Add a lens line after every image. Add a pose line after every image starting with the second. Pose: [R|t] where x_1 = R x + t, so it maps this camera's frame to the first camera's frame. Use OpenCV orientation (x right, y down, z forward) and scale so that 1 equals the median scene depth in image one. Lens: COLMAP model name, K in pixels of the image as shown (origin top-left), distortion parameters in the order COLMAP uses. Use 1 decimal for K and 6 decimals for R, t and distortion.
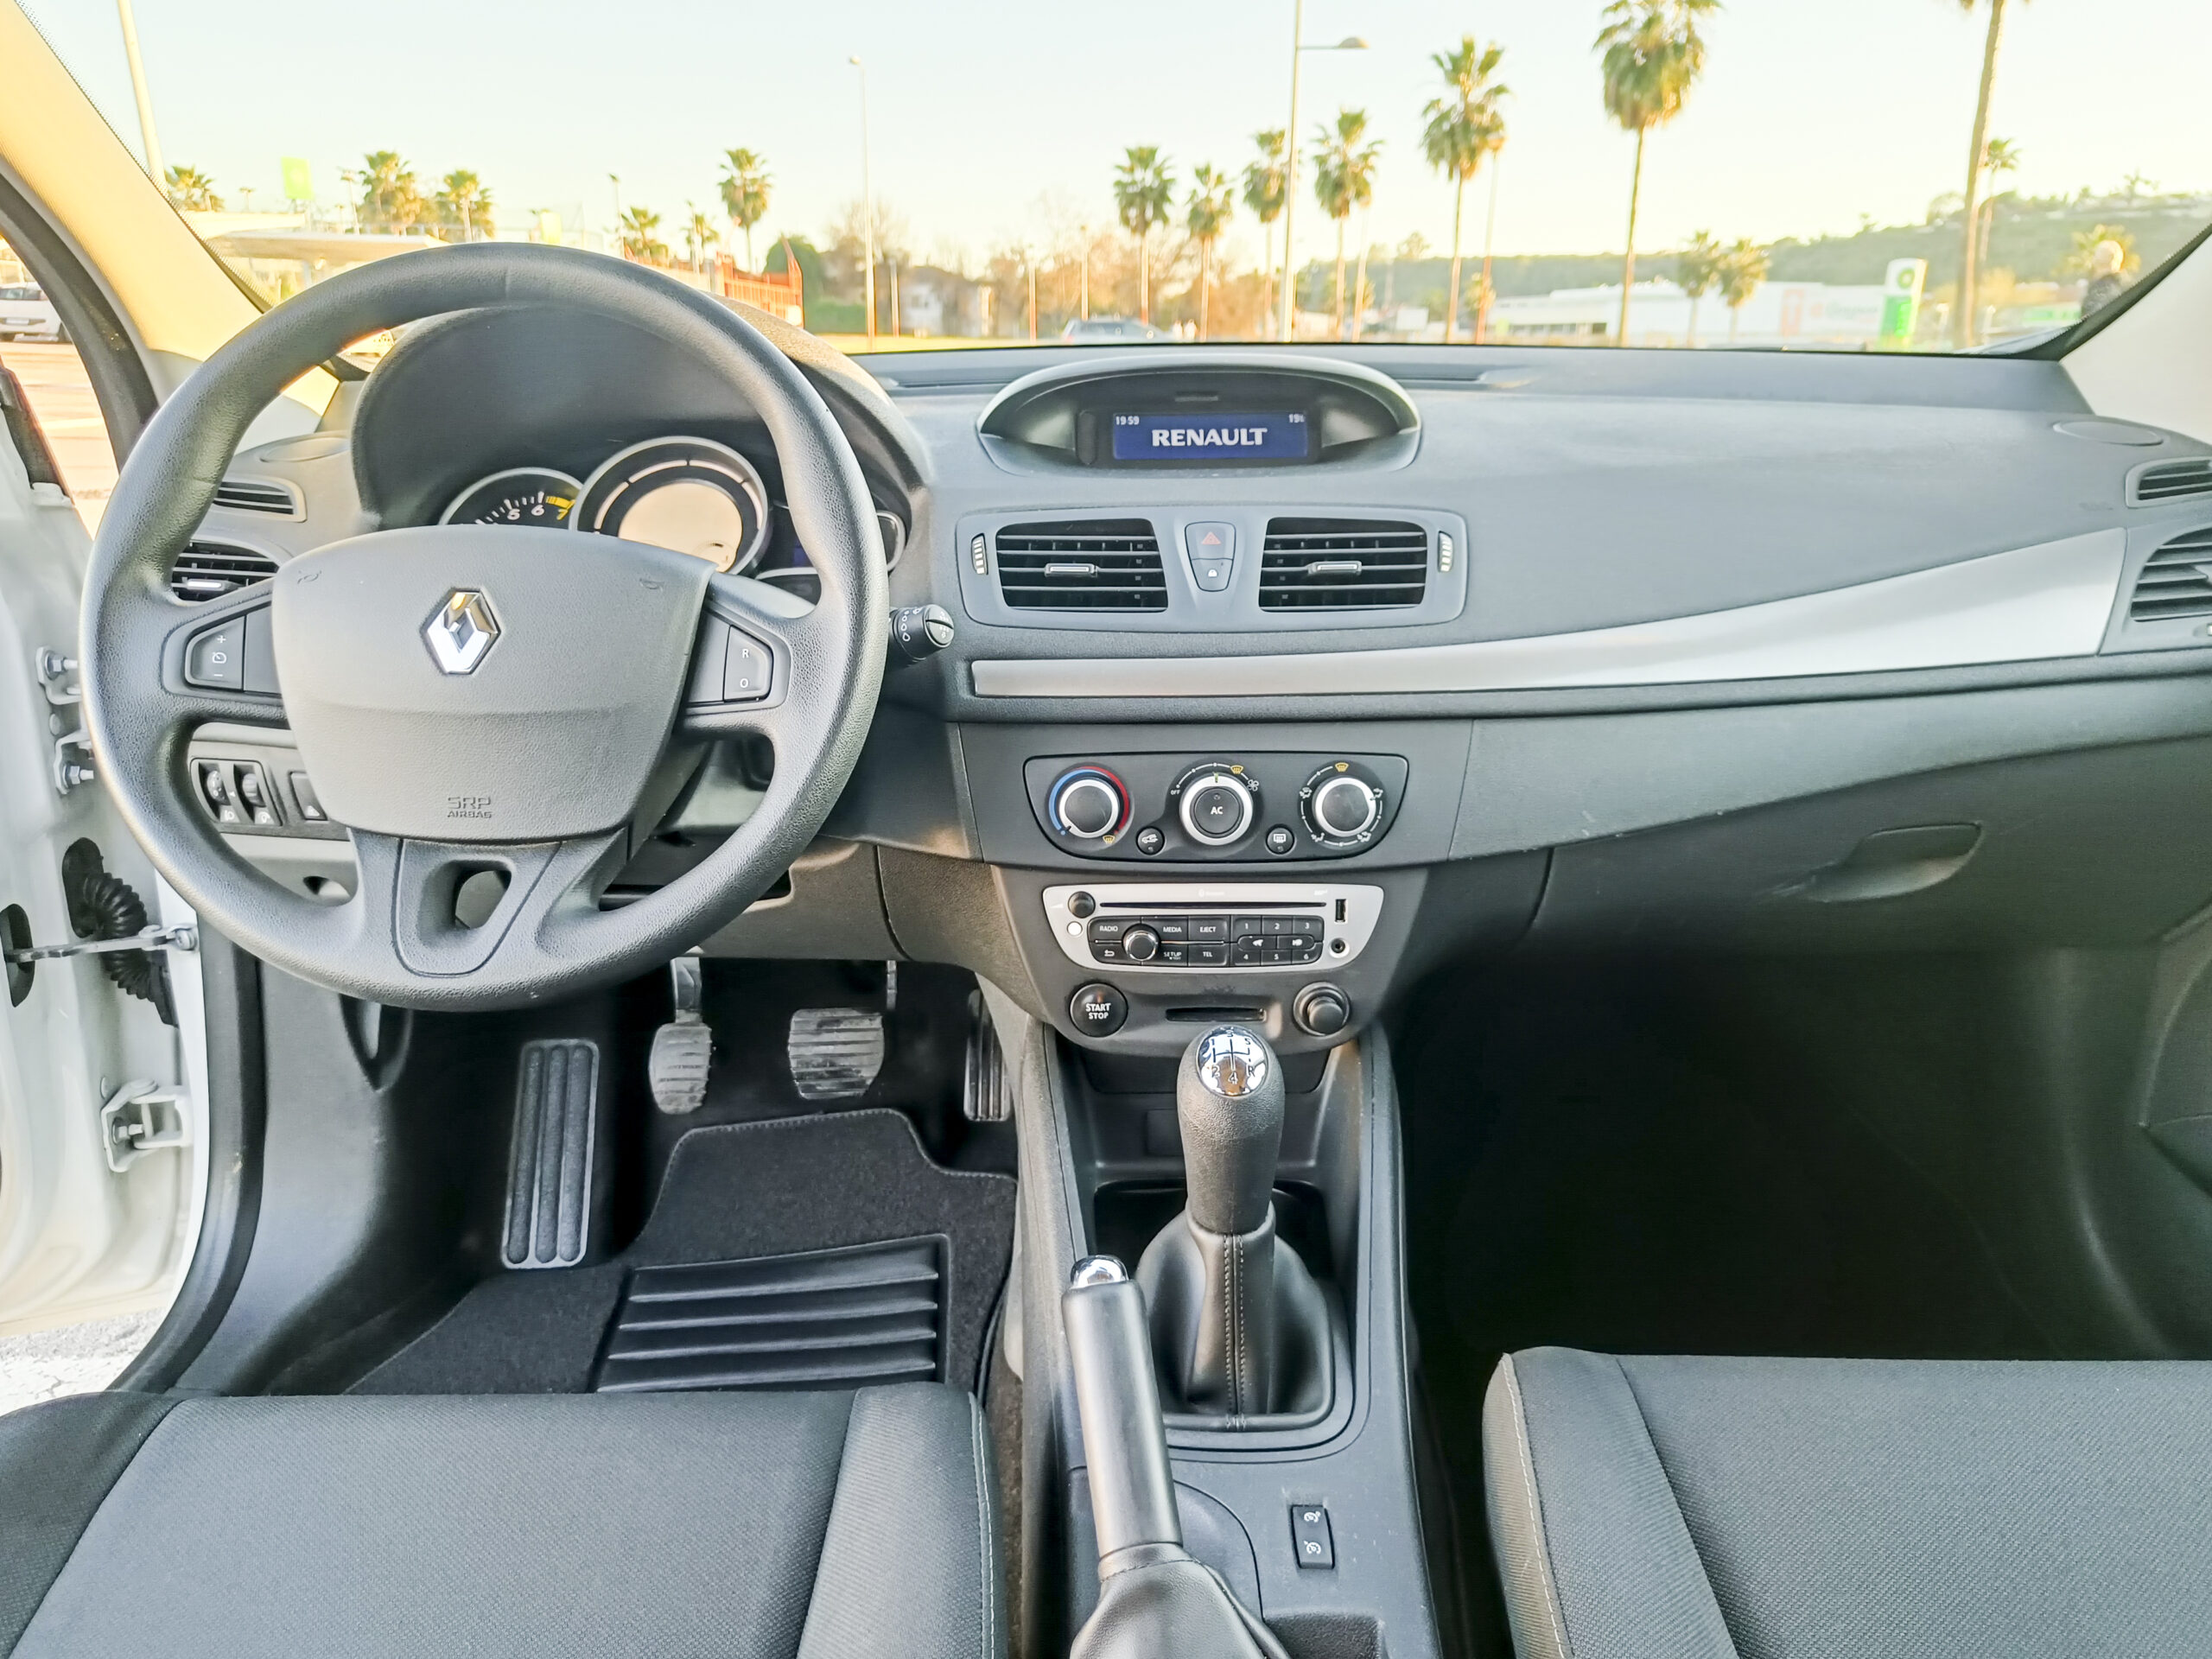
lens RADIAL K [[1520.8, 0, 1099.1], [0, 1520.8, 802.2], [0, 0, 1]] dist [0.056700, -0.017533]
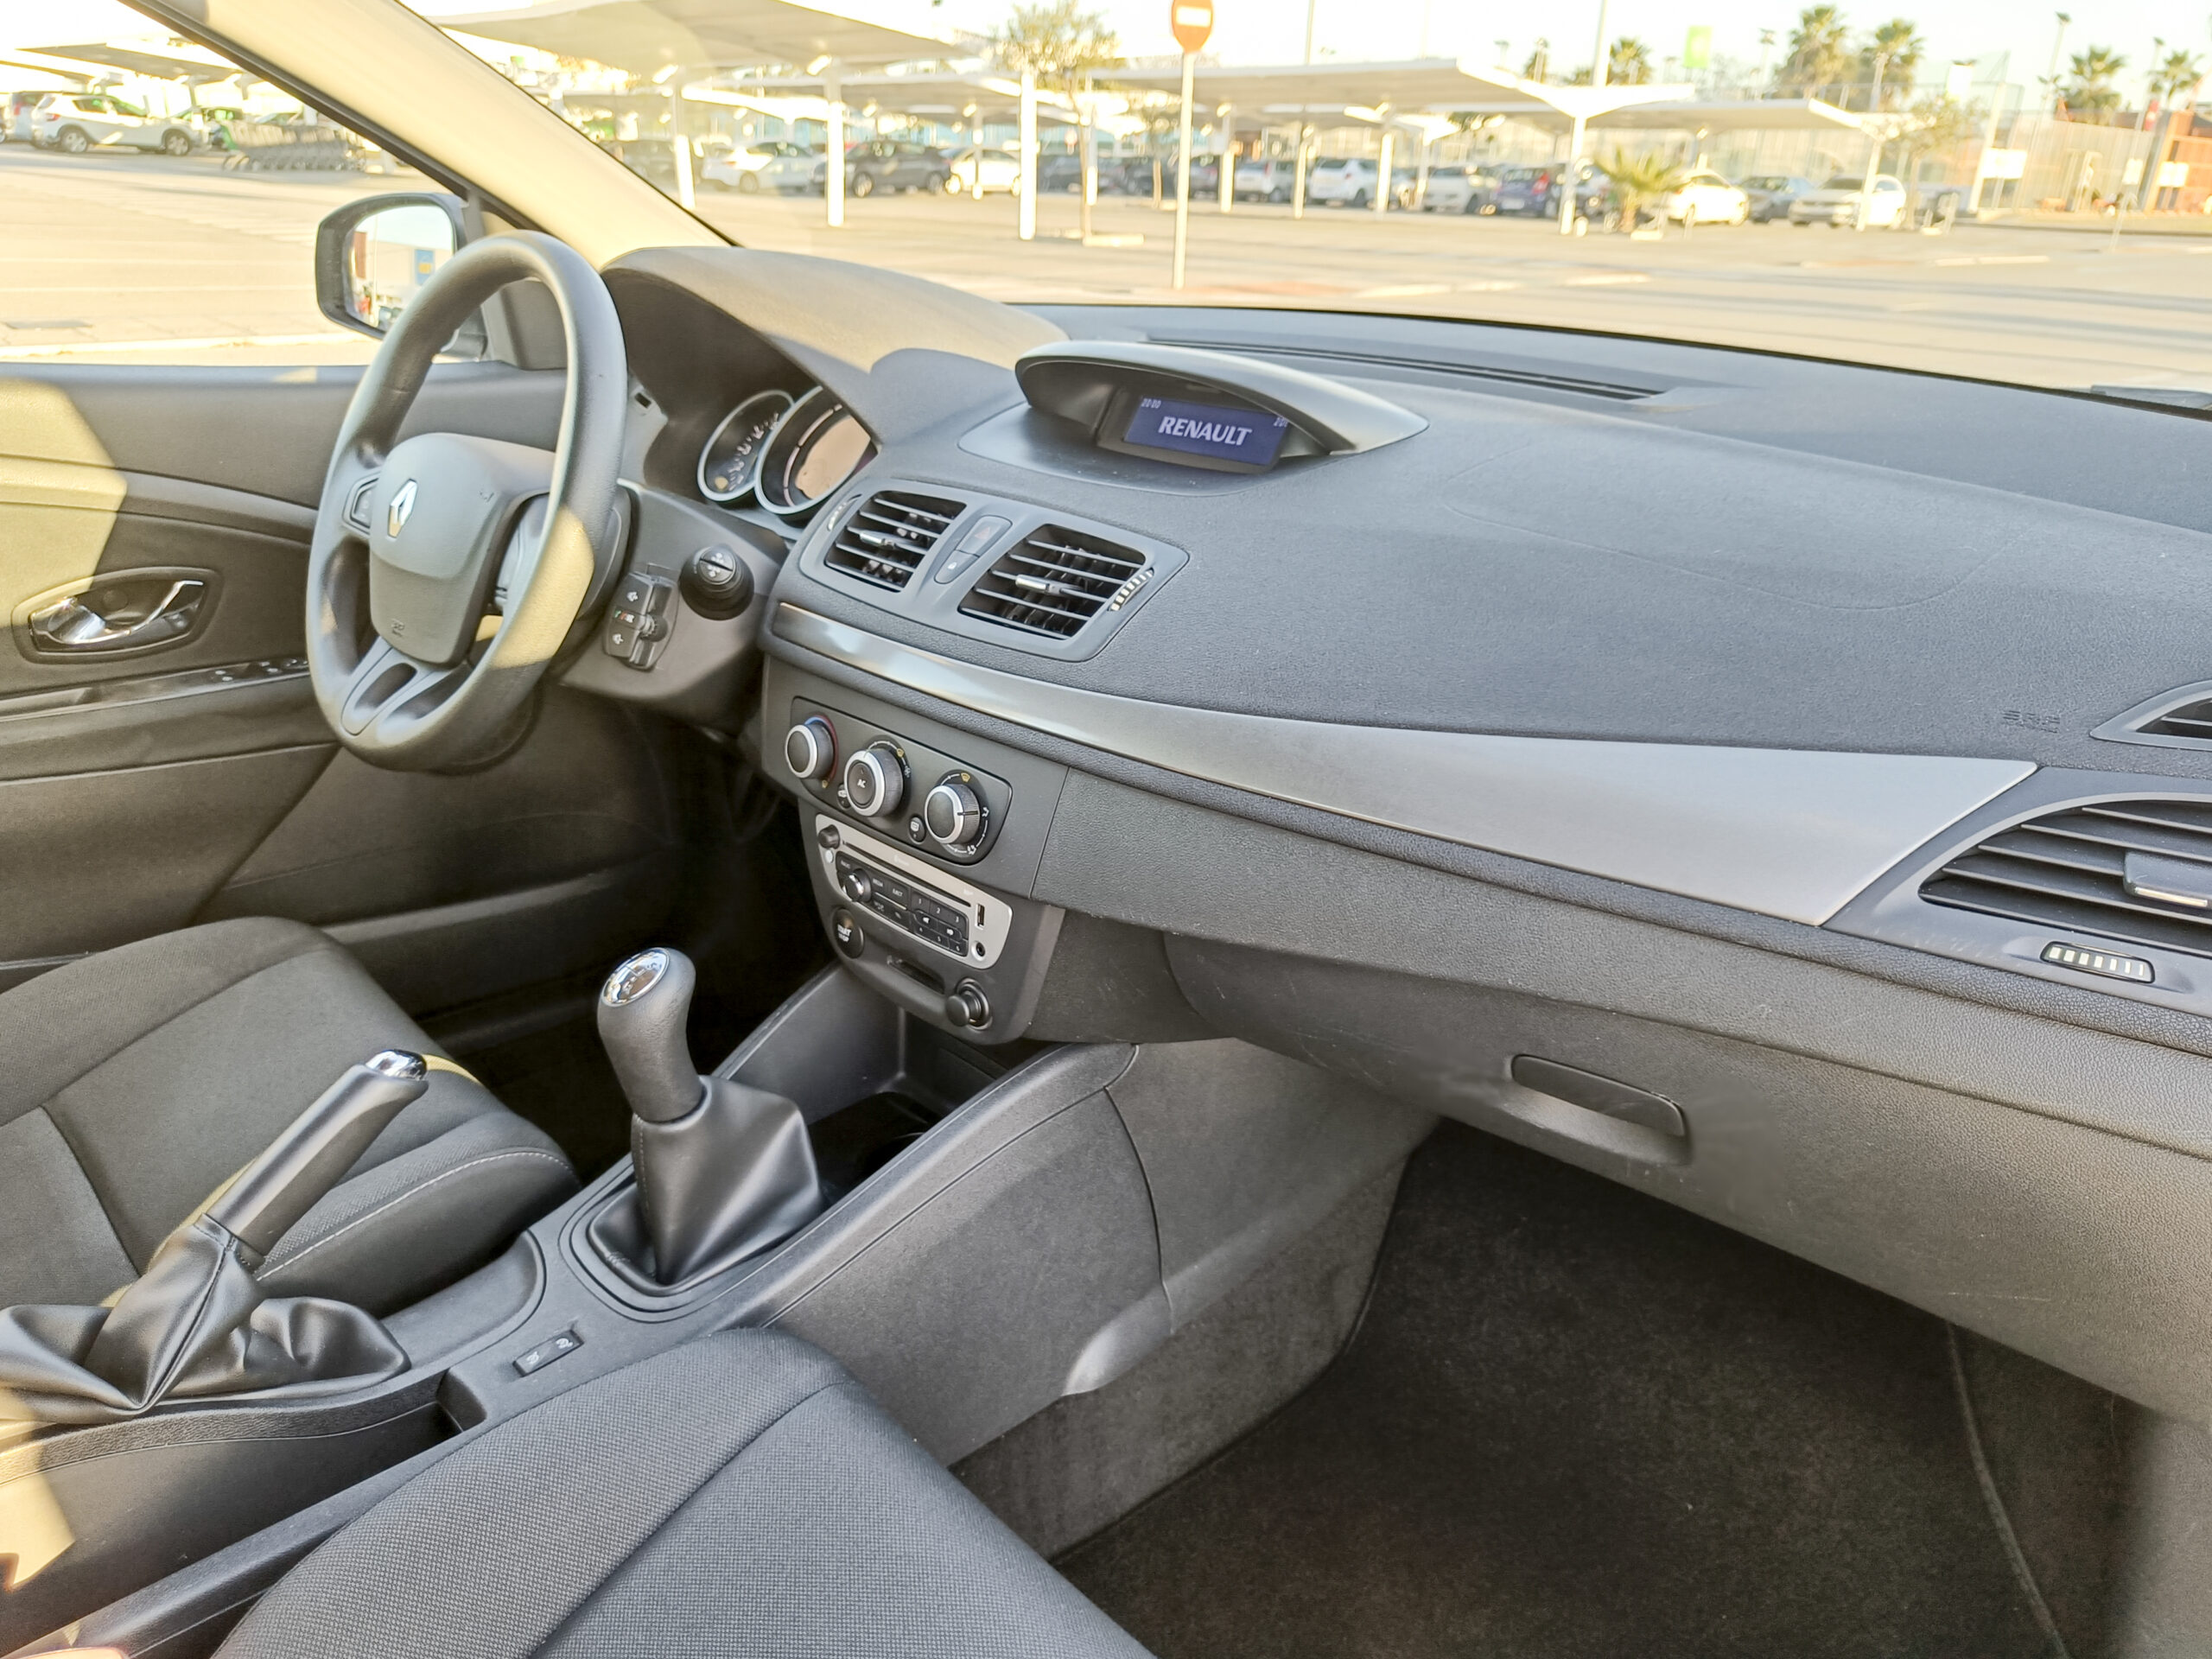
lens RADIAL K [[1521.3, 0, 1101.7], [0, 1521.3, 867.7], [0, 0, 1]] dist [0.024666, -0.000281]
pose [[0.694263, 0.304630, -0.652073, 0.740055], [-0.228575, 0.952427, 0.201583, -0.156859], [0.682460, 0.009096, 0.730866, 0.259092]]
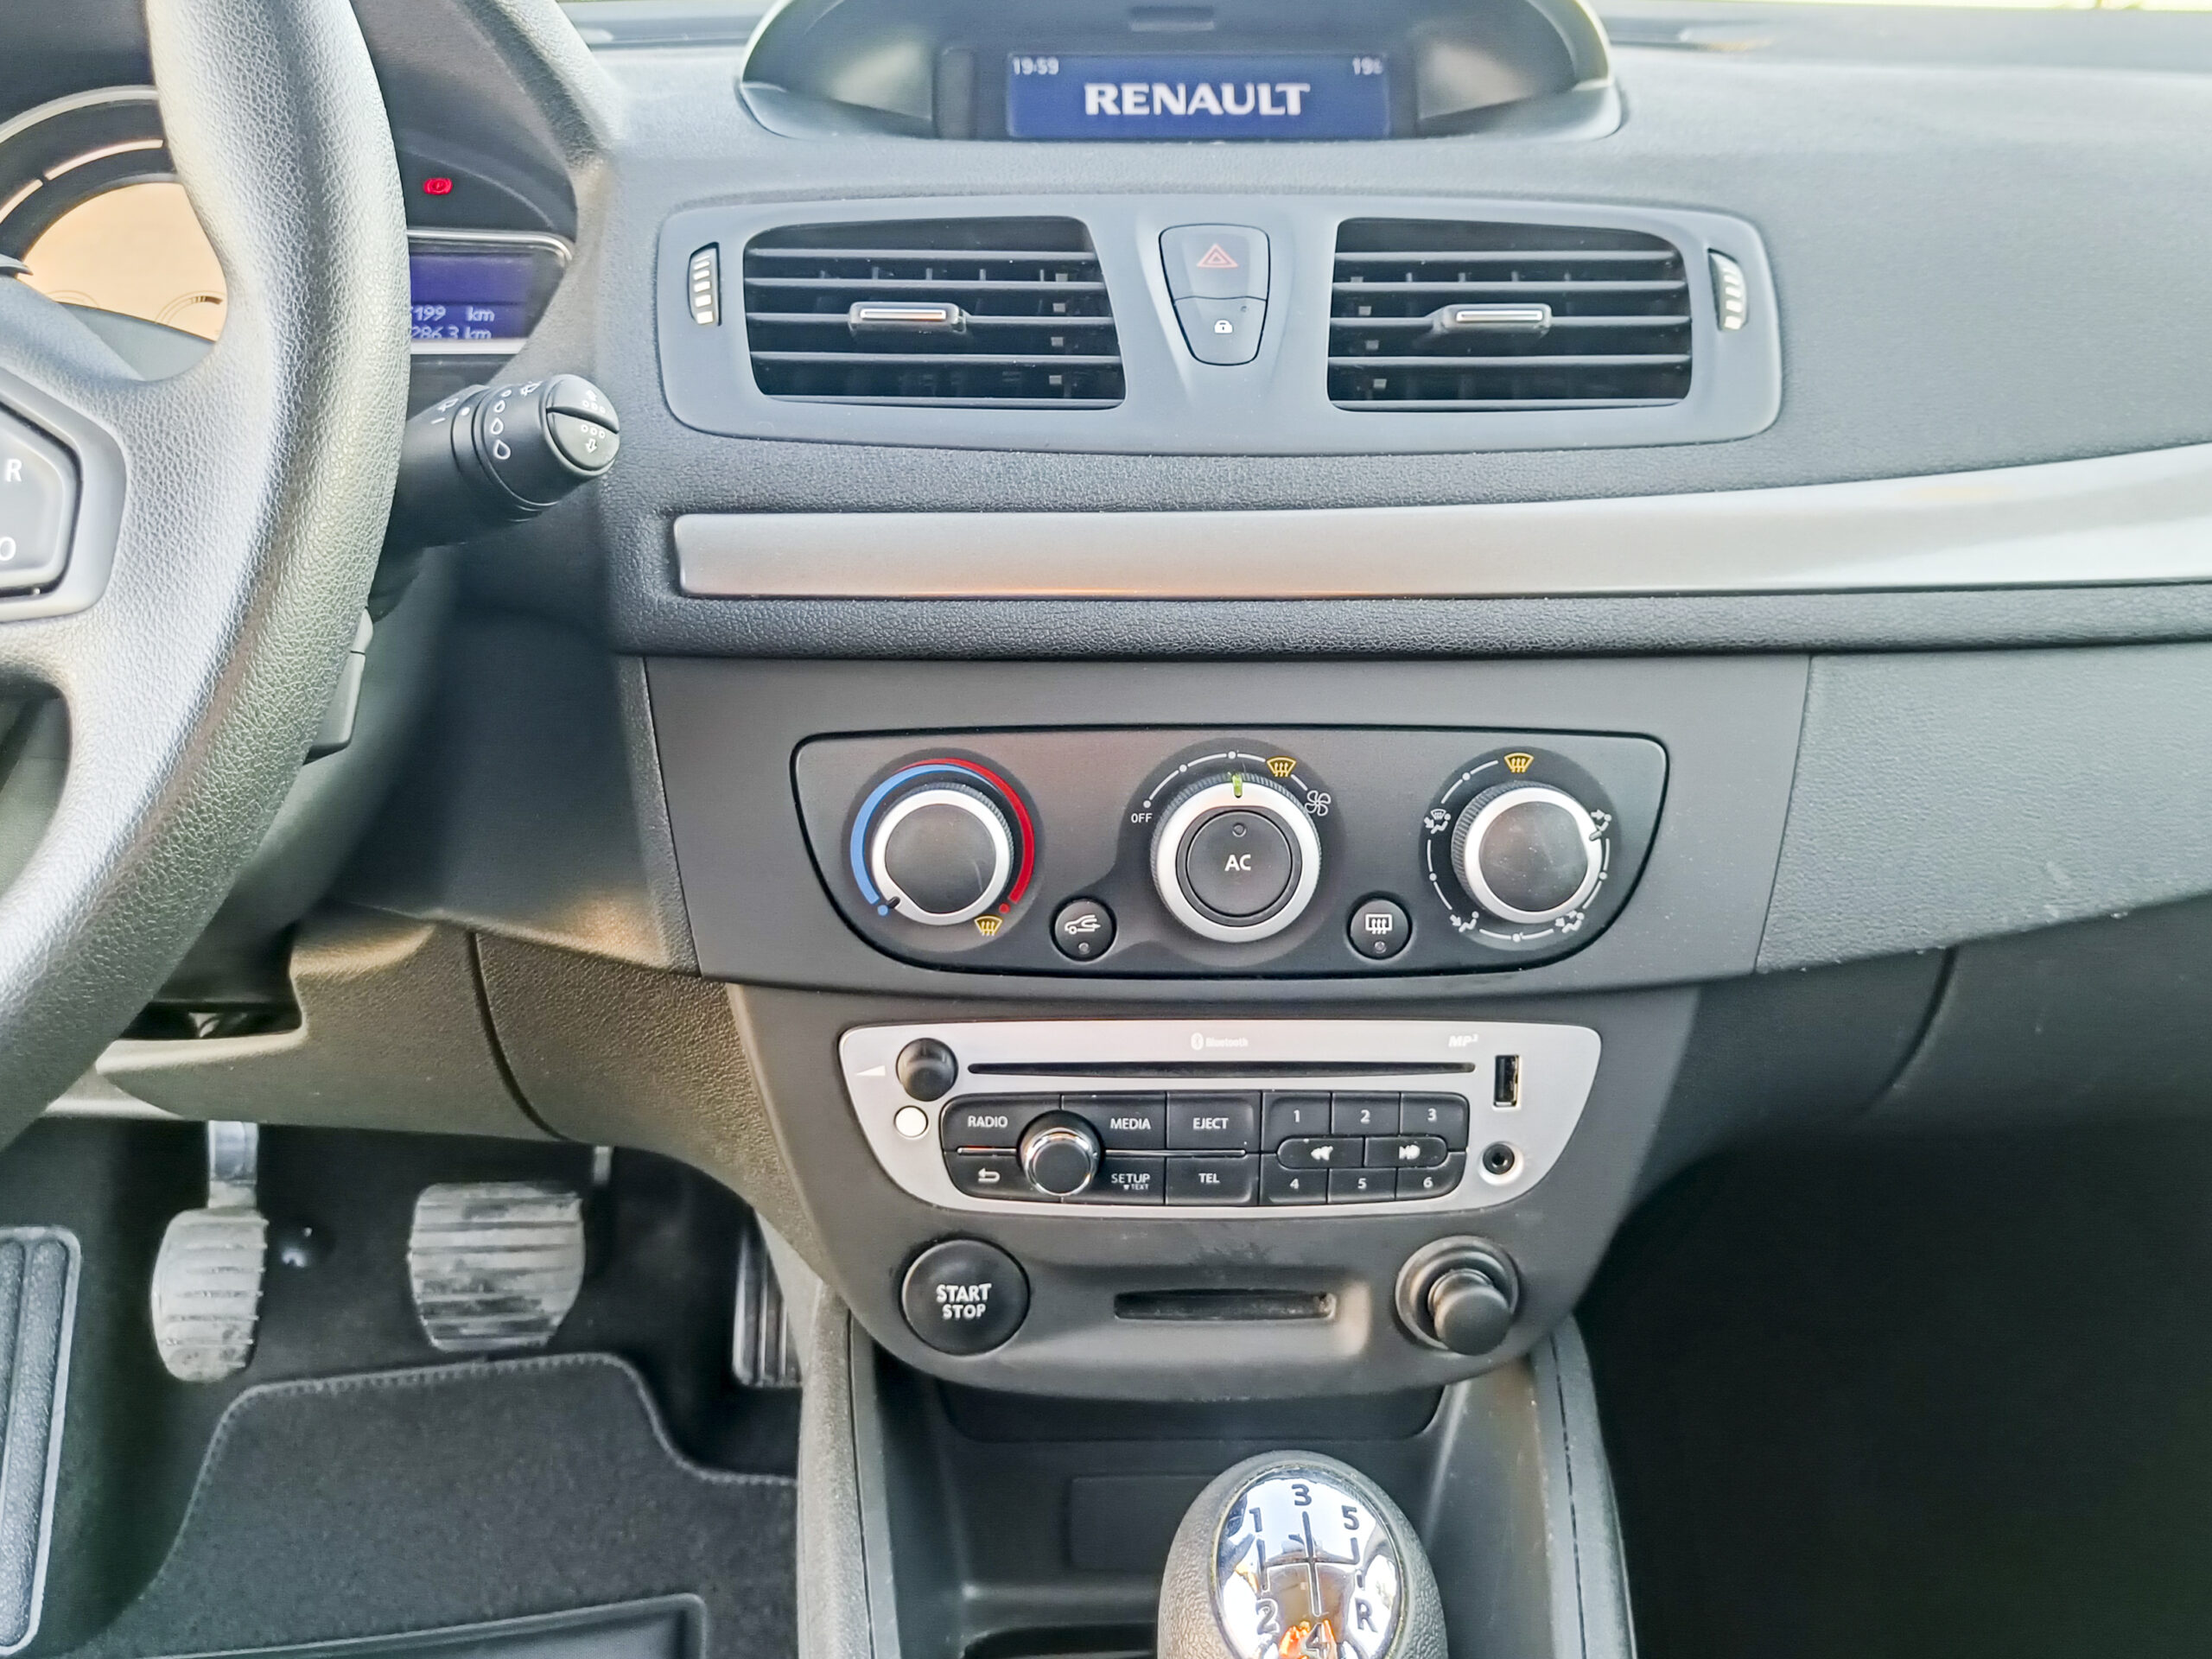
lens RADIAL K [[1979.2, 0, 1034.2], [0, 1979.2, 693.7], [0, 0, 1]] dist [-0.002939, -0.006367]
pose [[0.999864, 0.004519, 0.015854, 0.008614], [-0.003917, 0.999276, -0.037832, -0.016922], [-0.016014, 0.037765, 0.999158, 0.353354]]
